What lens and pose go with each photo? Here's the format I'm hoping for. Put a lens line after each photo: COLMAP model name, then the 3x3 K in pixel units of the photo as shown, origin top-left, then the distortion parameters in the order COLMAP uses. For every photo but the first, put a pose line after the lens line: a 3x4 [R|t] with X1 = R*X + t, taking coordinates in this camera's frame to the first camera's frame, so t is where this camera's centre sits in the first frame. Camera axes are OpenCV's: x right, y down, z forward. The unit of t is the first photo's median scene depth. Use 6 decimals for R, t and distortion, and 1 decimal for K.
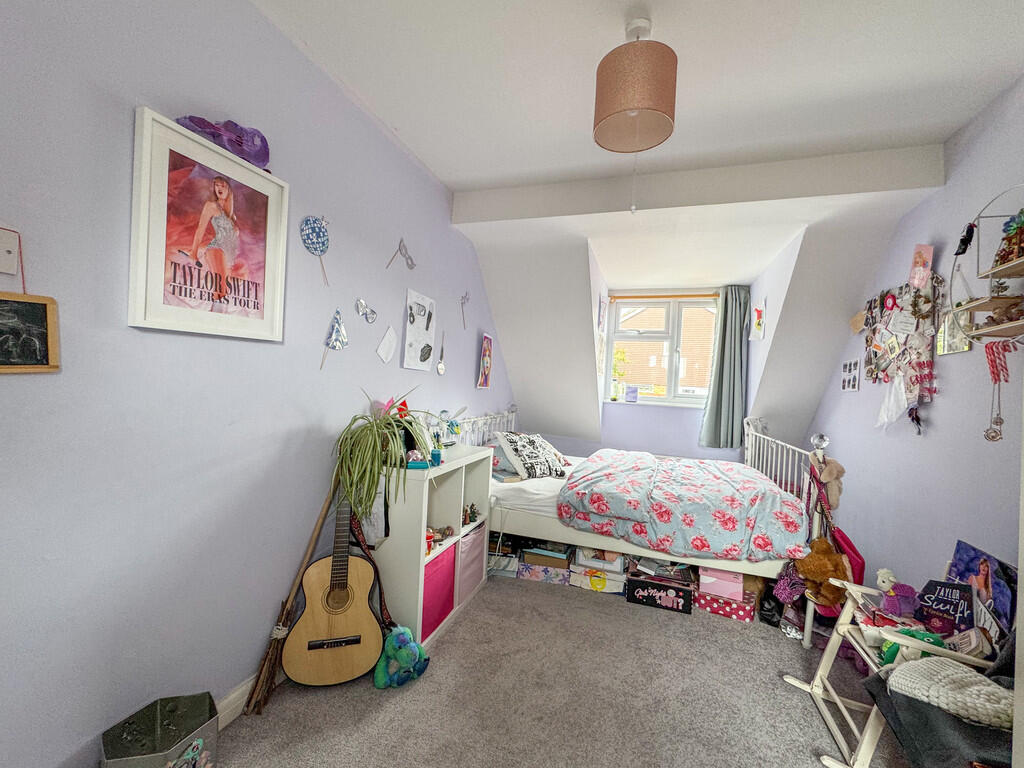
lens RADIAL K [[421.2, 0, 511.5], [0, 421.2, 382.1], [0, 0, 1]] dist [0.000008, 0.000205]
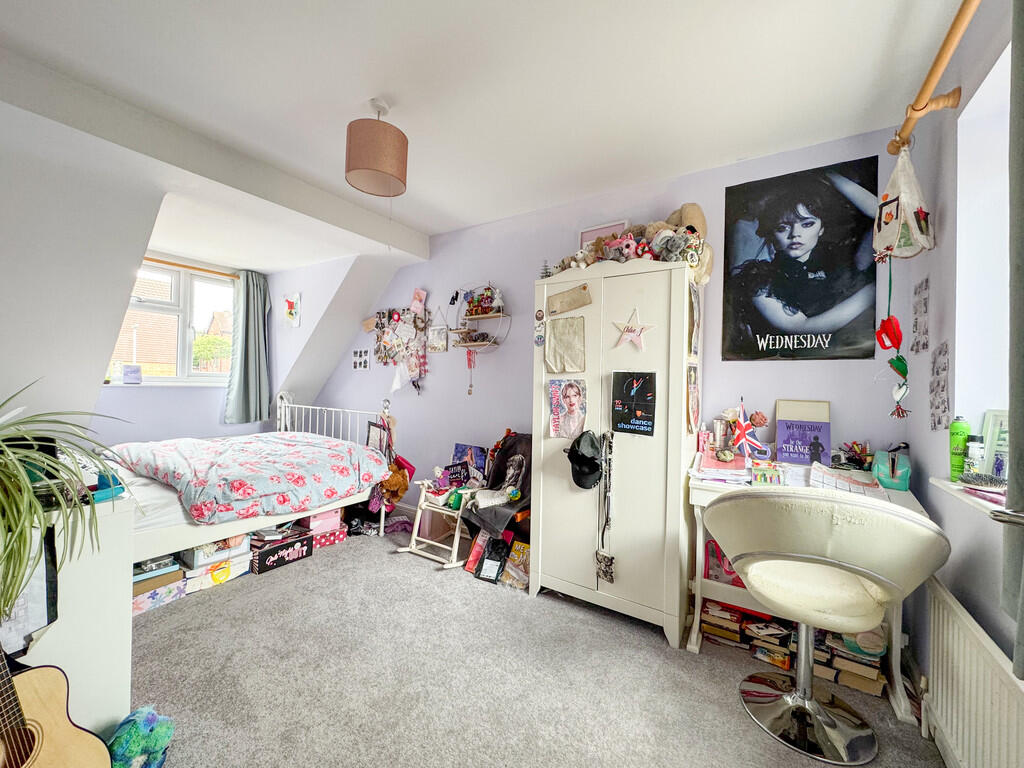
lens RADIAL K [[406.6, 0, 508.6], [0, 406.6, 381.6], [0, 0, 1]] dist [0.000170, 0.000191]
pose [[0.260066, -0.043765, 0.964598, -0.534256], [-0.023207, 0.998400, 0.051555, -0.028043], [-0.965312, -0.035793, 0.258635, 0.153151]]
